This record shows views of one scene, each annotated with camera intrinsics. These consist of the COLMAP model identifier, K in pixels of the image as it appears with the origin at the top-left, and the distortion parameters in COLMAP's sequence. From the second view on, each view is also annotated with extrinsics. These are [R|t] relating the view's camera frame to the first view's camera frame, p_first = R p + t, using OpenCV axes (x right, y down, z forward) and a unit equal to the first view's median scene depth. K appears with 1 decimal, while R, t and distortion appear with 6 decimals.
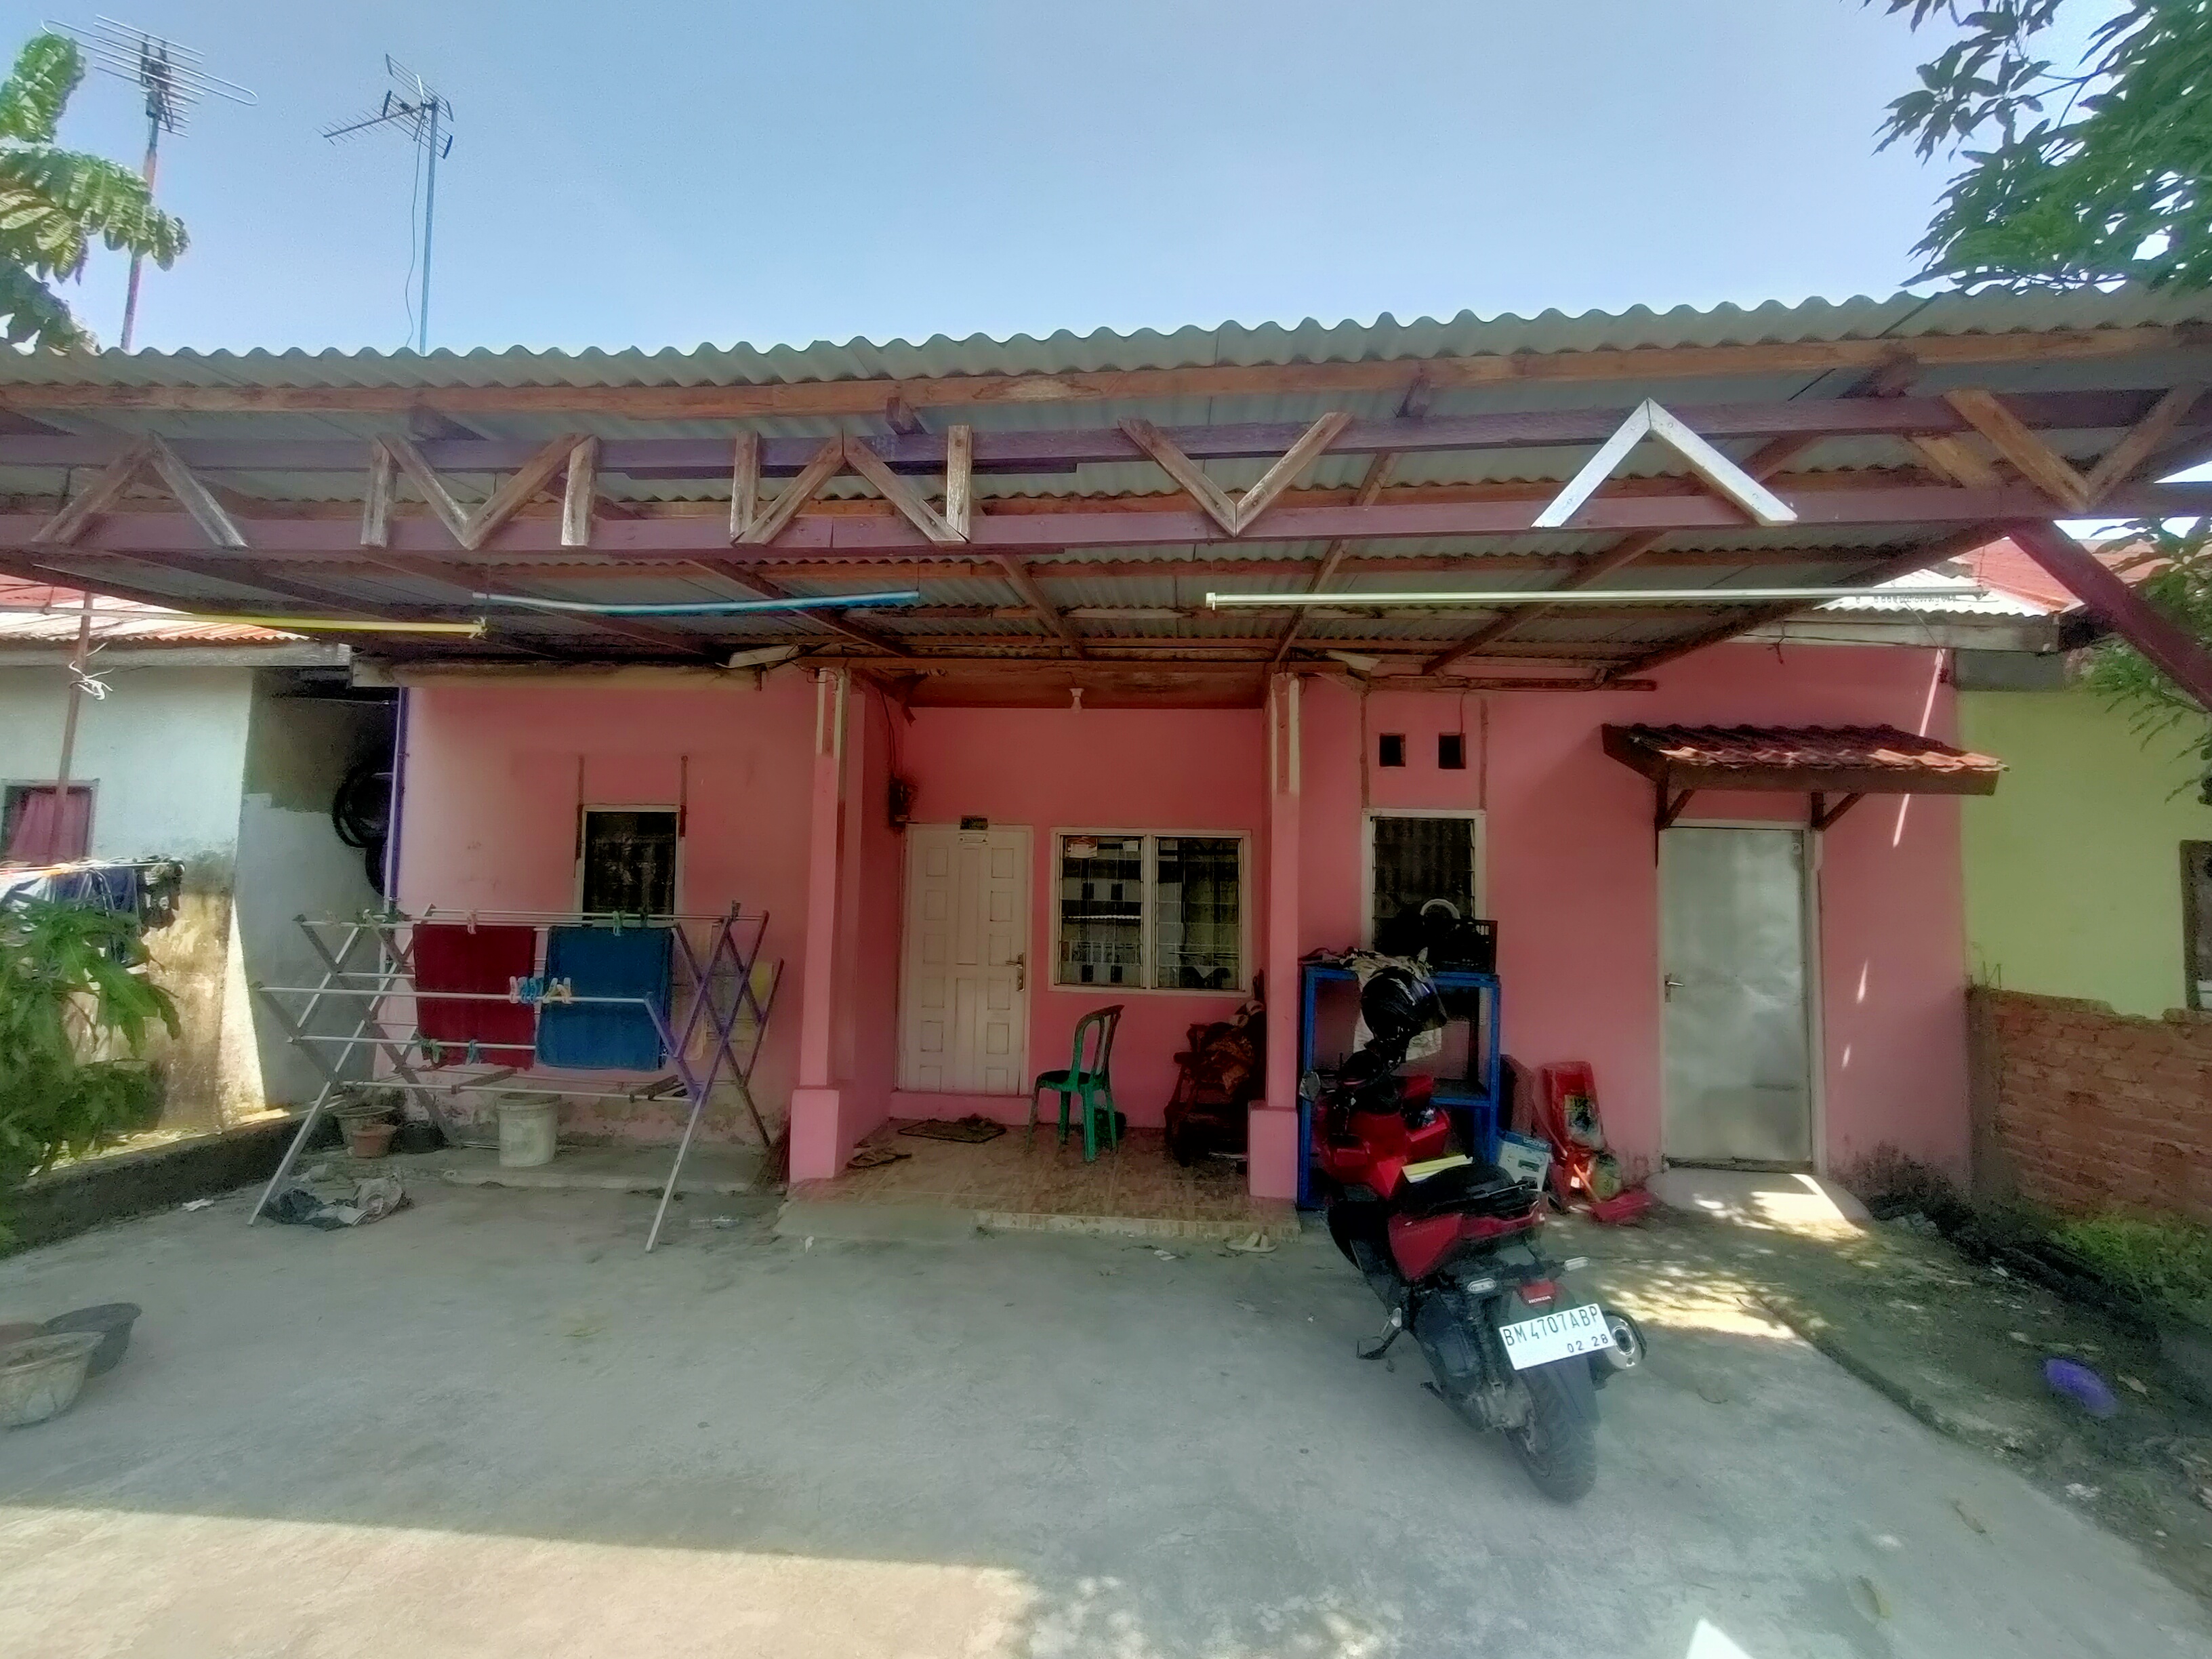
lens RADIAL K [[1000.5, 0, 1093.9], [0, 1000.5, 831.5], [0, 0, 1]] dist [-0.003755, -0.000813]
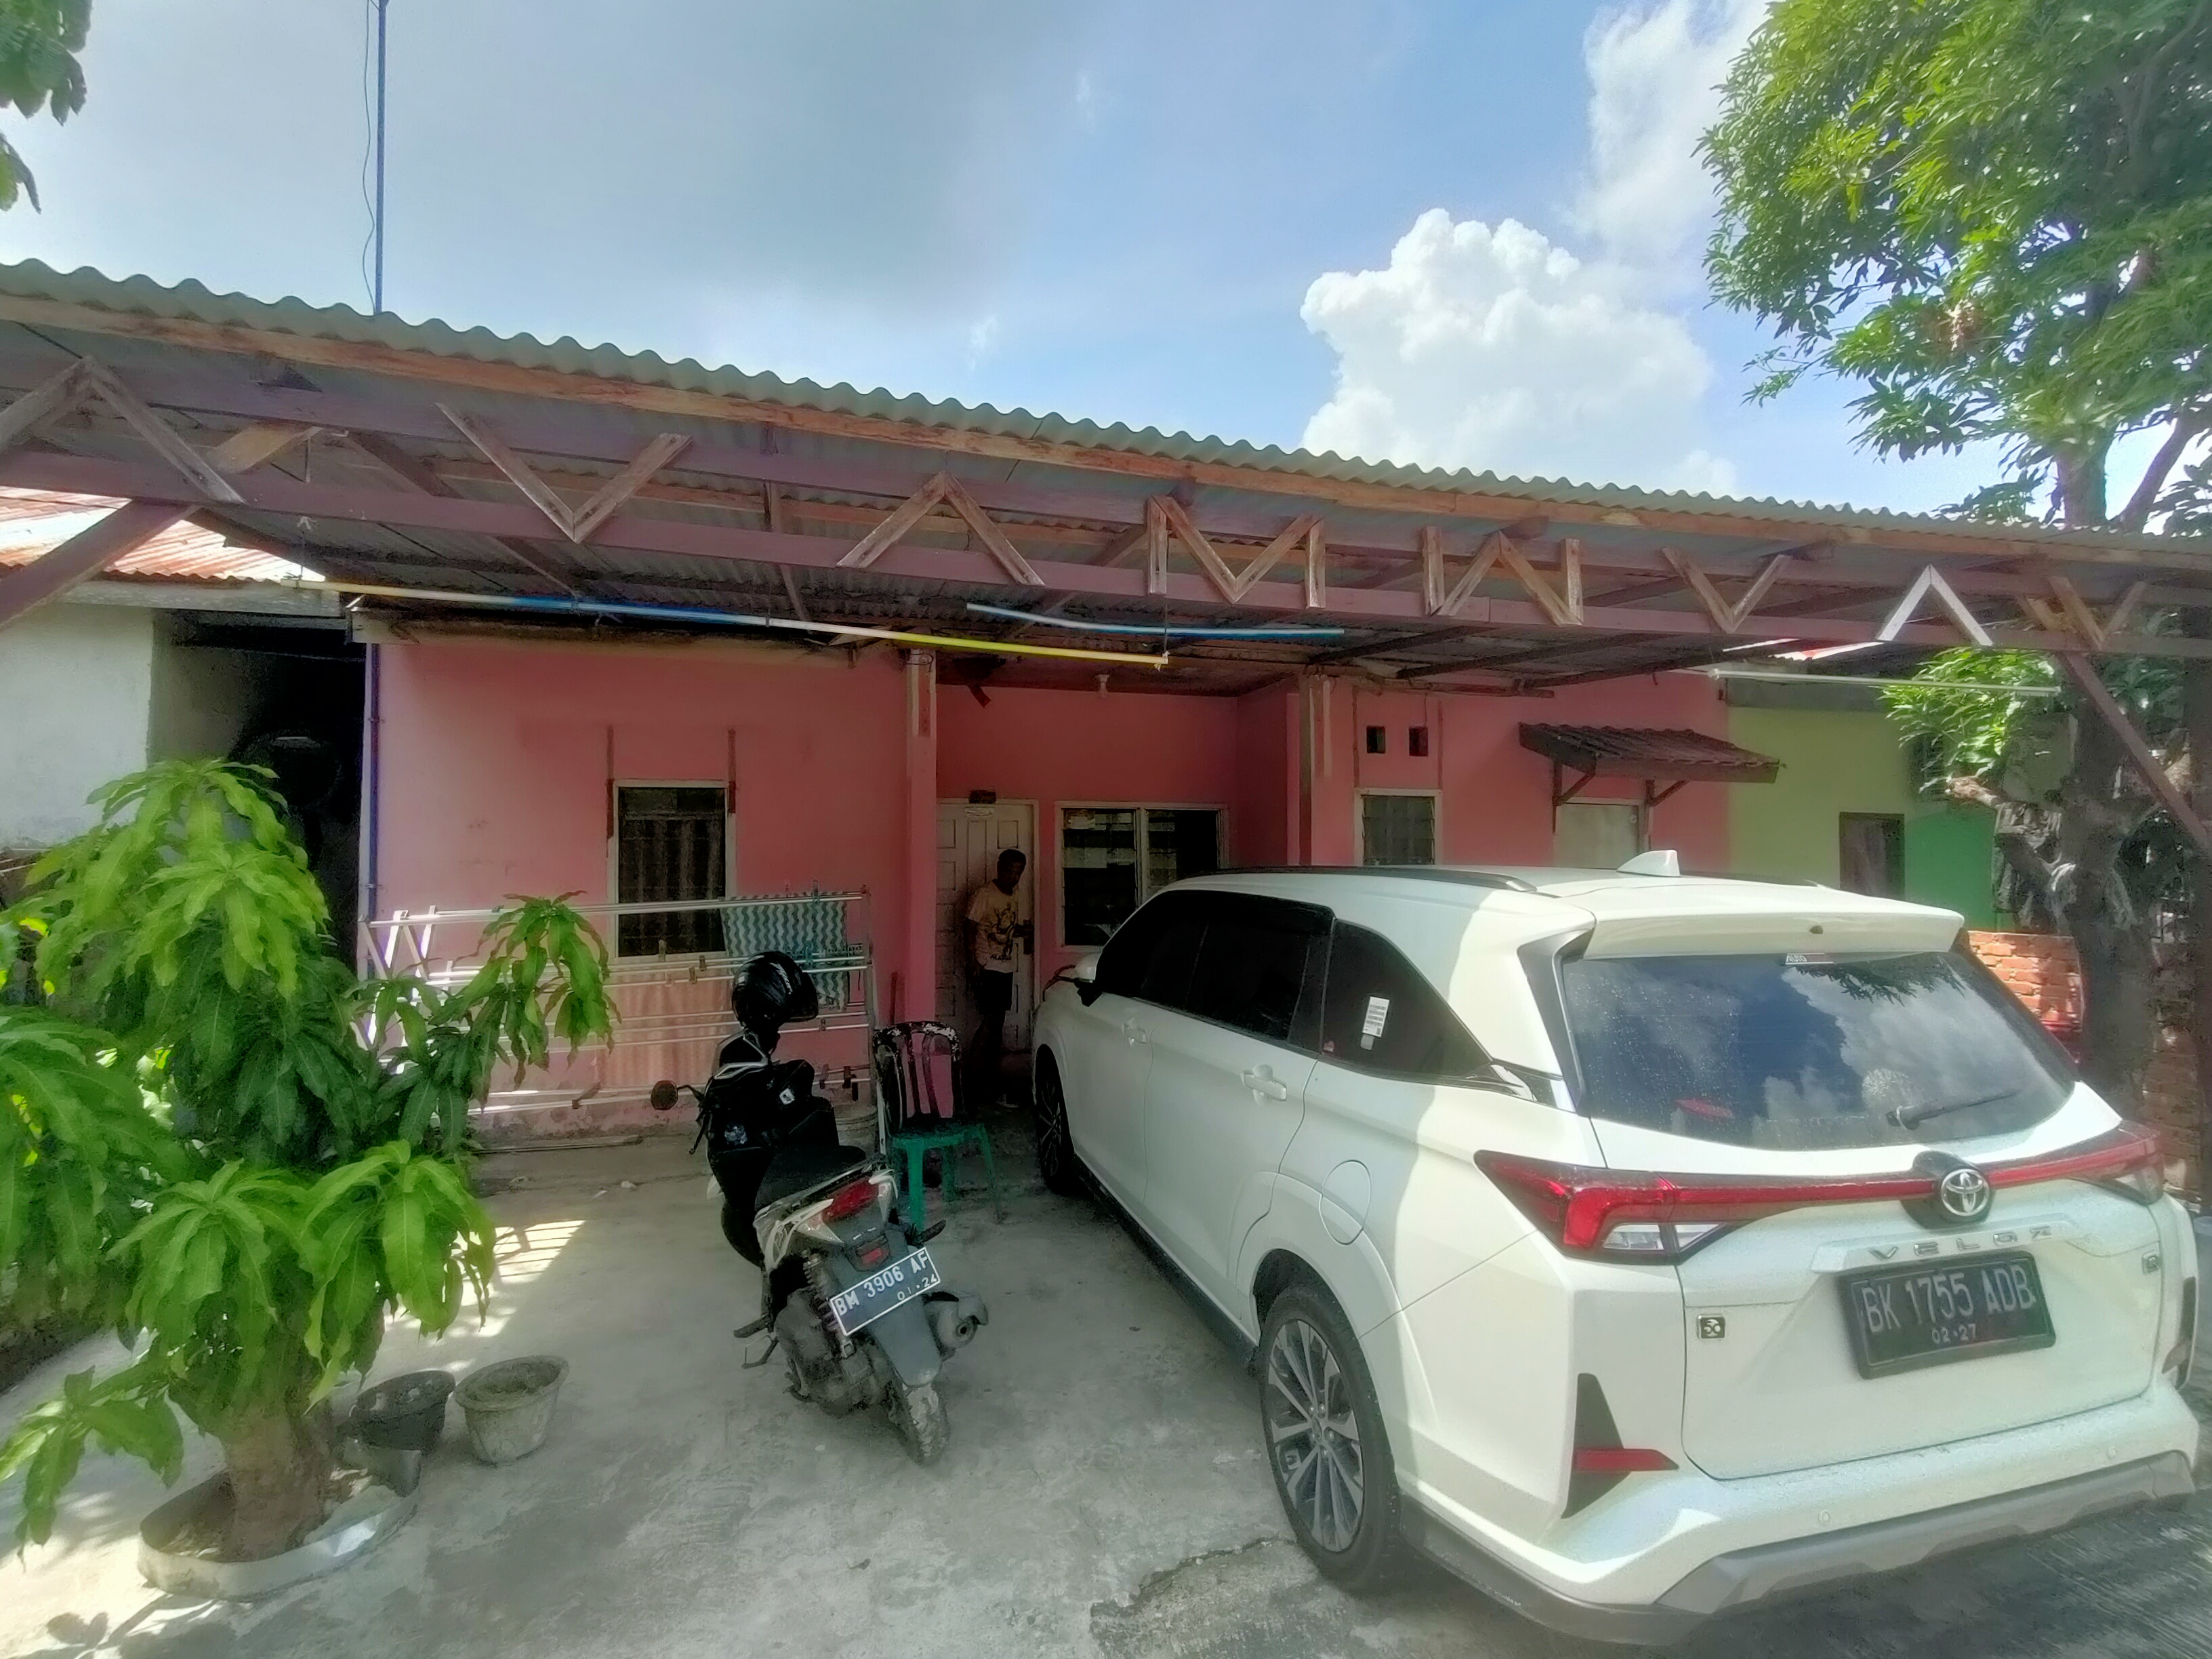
lens RADIAL K [[1000.5, 0, 1093.9], [0, 1000.5, 831.5], [0, 0, 1]] dist [-0.003755, -0.000813]
pose [[0.943819, -0.010880, 0.330282, -0.435375], [-0.003609, 0.999059, 0.043224, -0.021798], [-0.330442, -0.041988, 0.942892, -0.034221]]
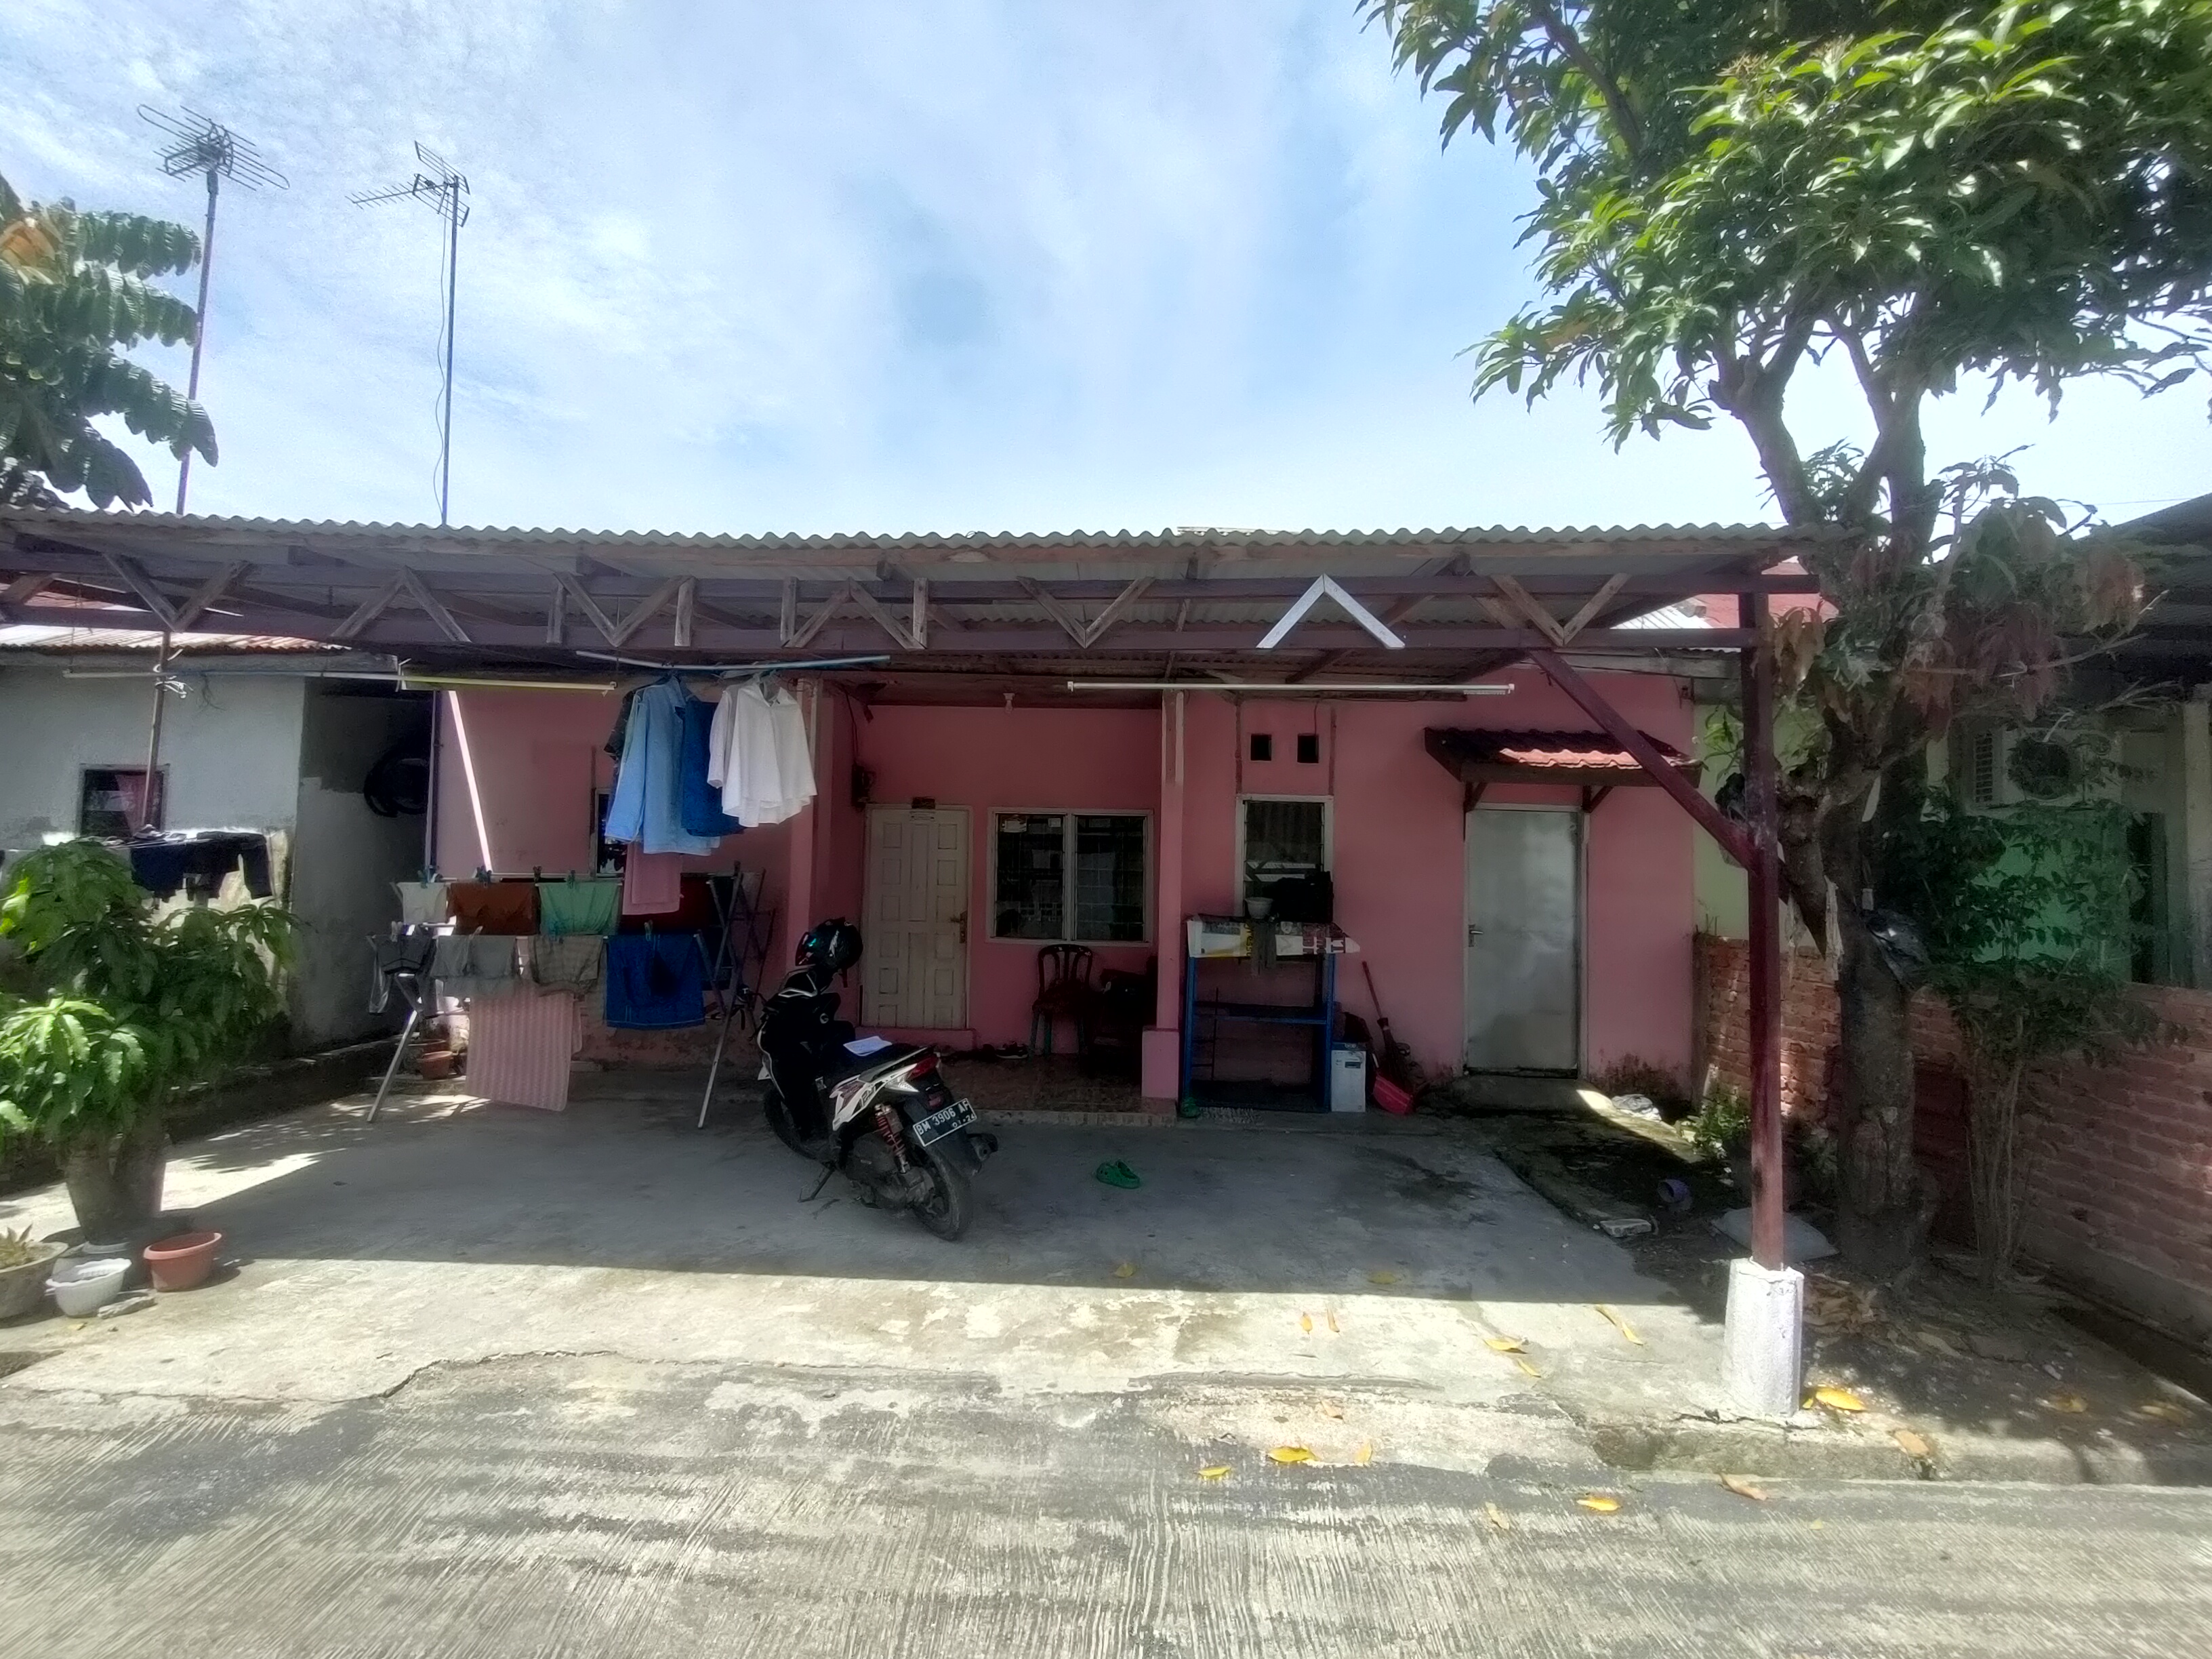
lens RADIAL K [[1000.5, 0, 1093.9], [0, 1000.5, 831.5], [0, 0, 1]] dist [-0.003755, -0.000813]
pose [[0.998540, 0.002106, 0.053973, 0.022942], [-0.003698, 0.999561, 0.029397, -0.012614], [-0.053887, -0.029553, 0.998110, -0.244551]]
